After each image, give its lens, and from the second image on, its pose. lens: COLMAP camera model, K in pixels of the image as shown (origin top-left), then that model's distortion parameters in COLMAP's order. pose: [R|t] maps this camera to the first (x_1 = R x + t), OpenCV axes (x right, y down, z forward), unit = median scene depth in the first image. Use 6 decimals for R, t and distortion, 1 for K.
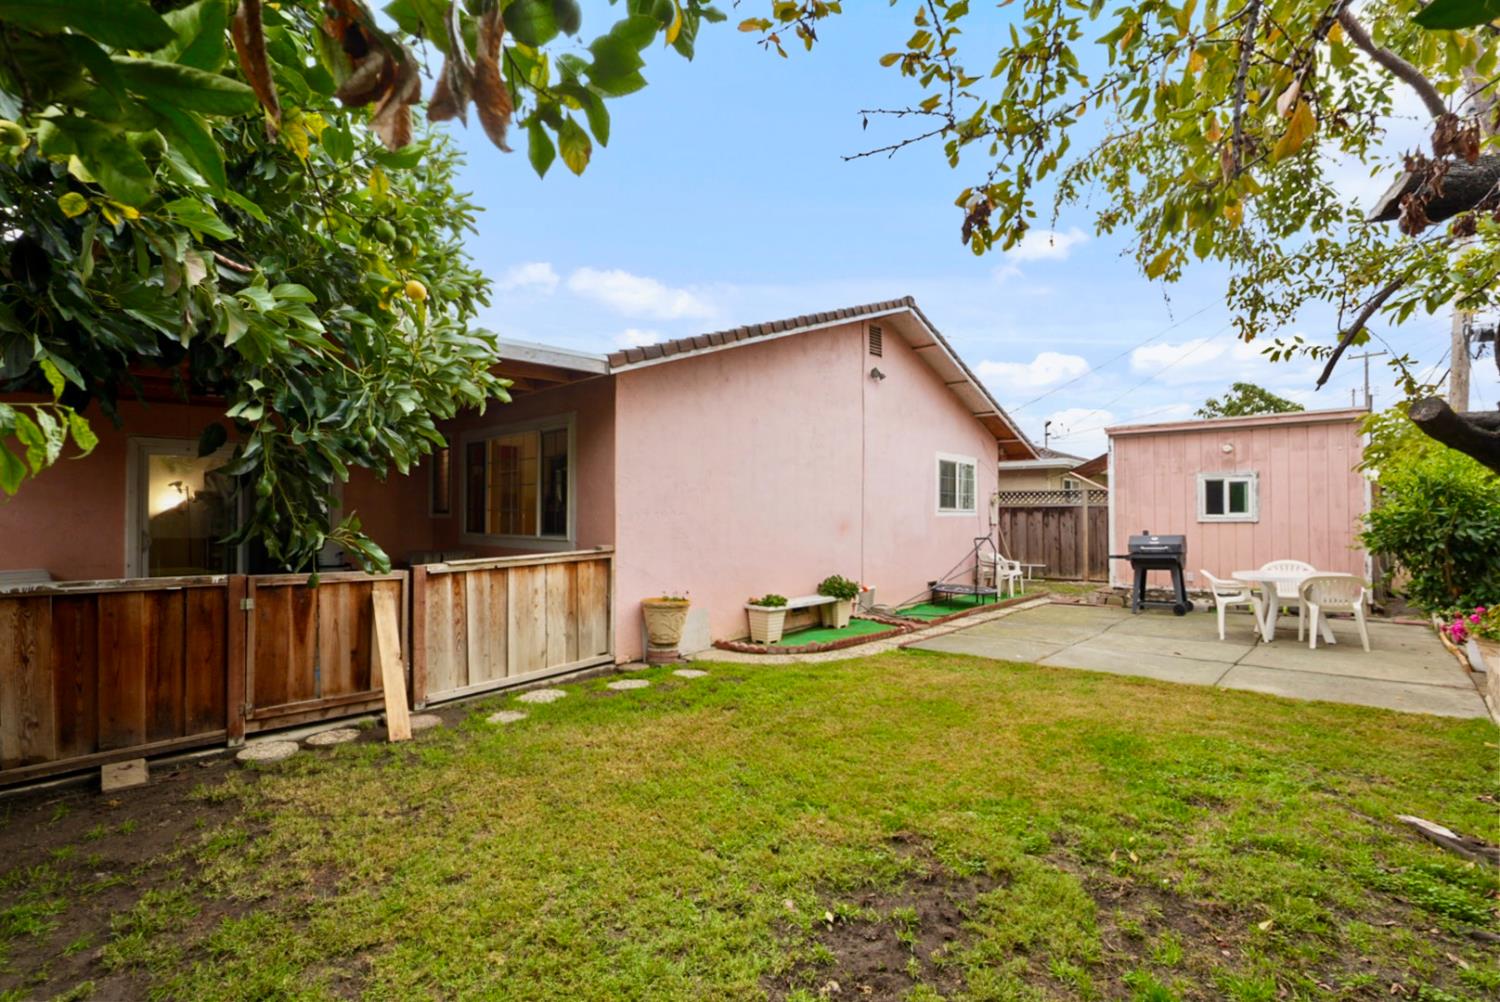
lens RADIAL K [[674.1, 0, 750.7], [0, 674.1, 507.2], [0, 0, 1]] dist [-0.000210, -0.000070]
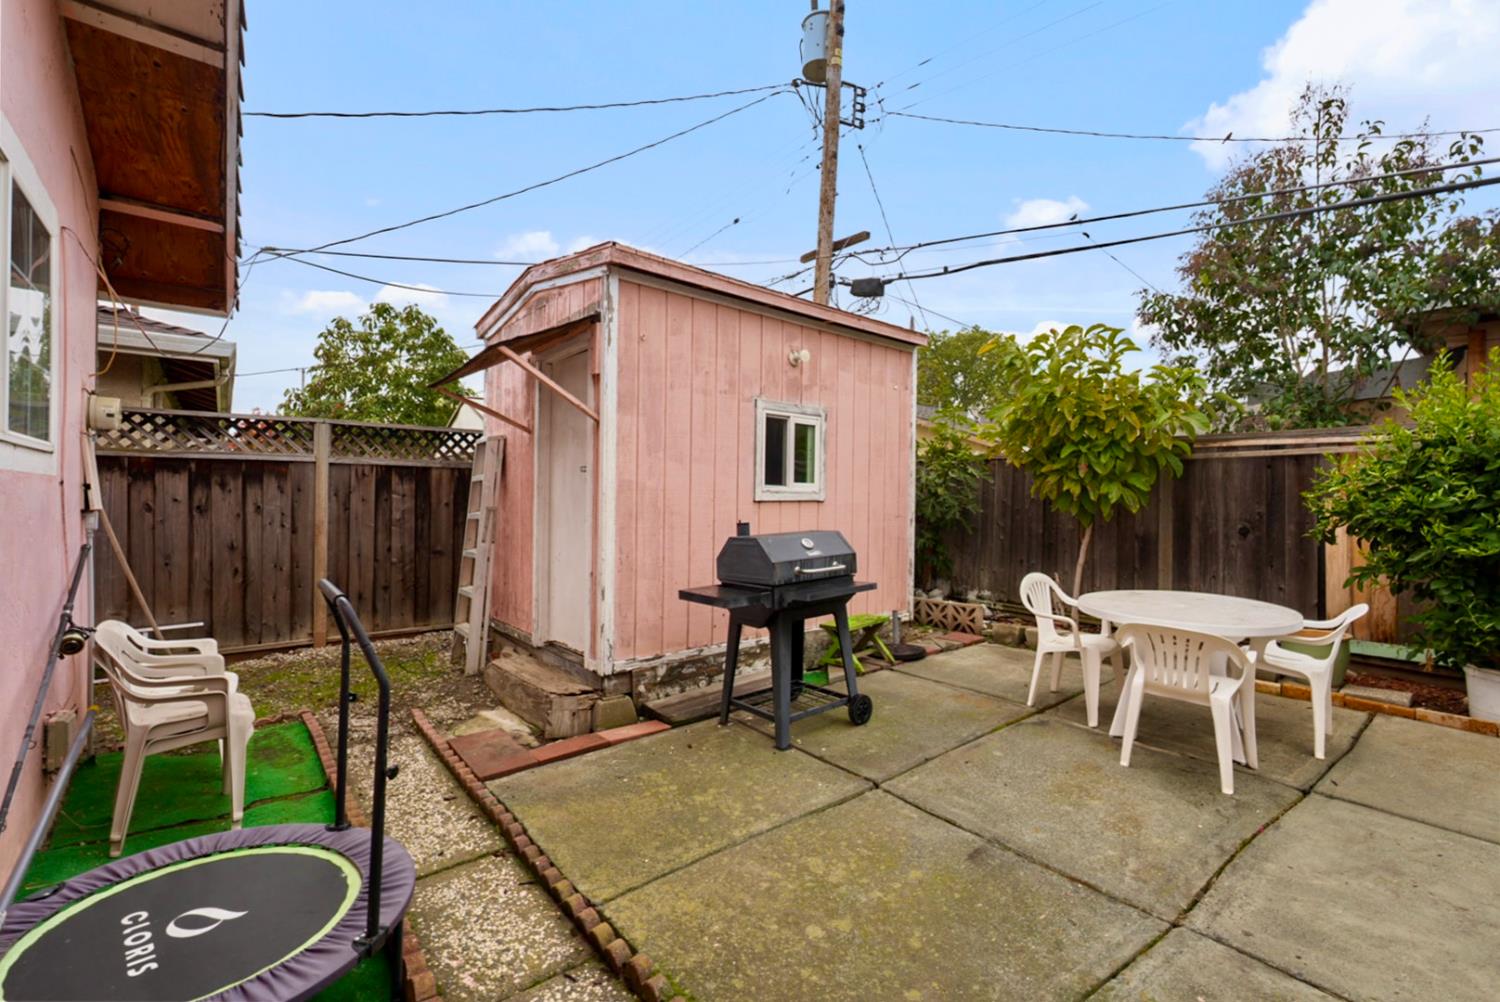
lens RADIAL K [[674.1, 0, 750.7], [0, 674.1, 507.2], [0, 0, 1]] dist [-0.000210, -0.000070]
pose [[0.183552, -0.006331, 0.982990, 0.185689], [-0.021359, 0.999717, 0.010427, 0.020162], [-0.982778, -0.022909, 0.183365, 0.864623]]
